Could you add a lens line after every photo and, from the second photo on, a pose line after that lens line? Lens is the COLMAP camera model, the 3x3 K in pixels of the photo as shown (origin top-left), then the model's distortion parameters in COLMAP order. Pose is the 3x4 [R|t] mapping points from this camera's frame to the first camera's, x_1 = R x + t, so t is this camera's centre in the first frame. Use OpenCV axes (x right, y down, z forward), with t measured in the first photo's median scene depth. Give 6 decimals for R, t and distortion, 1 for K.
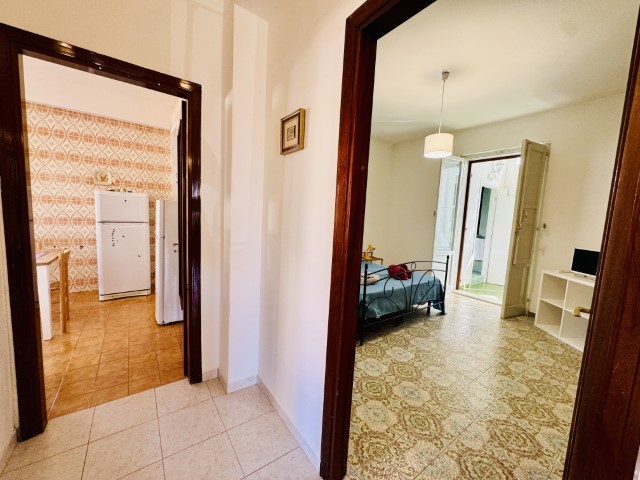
lens RADIAL K [[255.3, 0, 322.2], [0, 255.3, 239.1], [0, 0, 1]] dist [-0.001937, -0.000167]
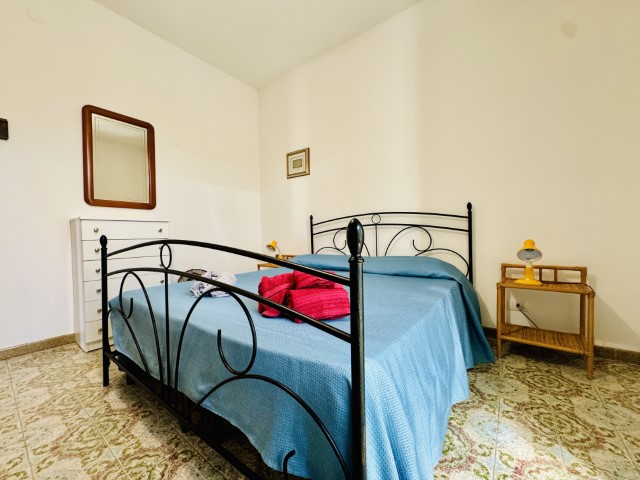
lens RADIAL K [[255.3, 0, 321.8], [0, 255.3, 240.4], [0, 0, 1]] dist [-0.001937, -0.000167]
pose [[0.286699, -0.038751, -0.957237, 0.638145], [-0.054788, 0.996883, -0.056765, 0.082453], [0.956453, 0.068720, 0.283683, 0.975903]]
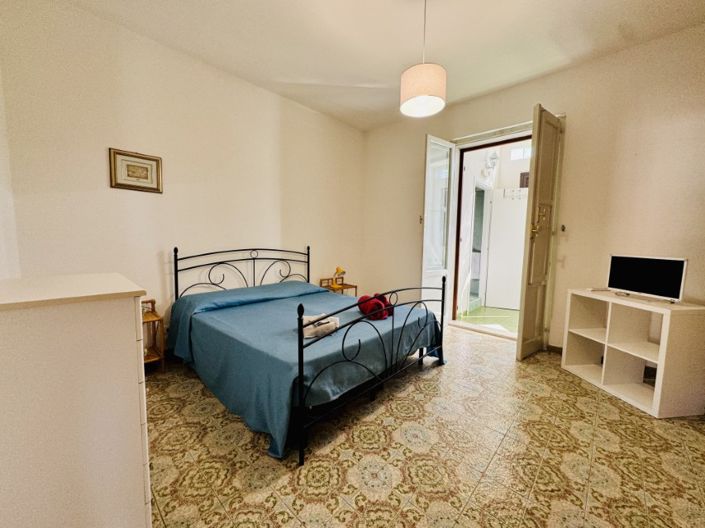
lens RADIAL K [[281.3, 0, 354.8], [0, 281.3, 263.3], [0, 0, 1]] dist [-0.001937, -0.000167]
pose [[0.981867, -0.052071, 0.182278, 0.135904], [0.052211, 0.998628, 0.004033, 0.015075], [-0.182238, 0.005557, 0.983239, 0.329103]]
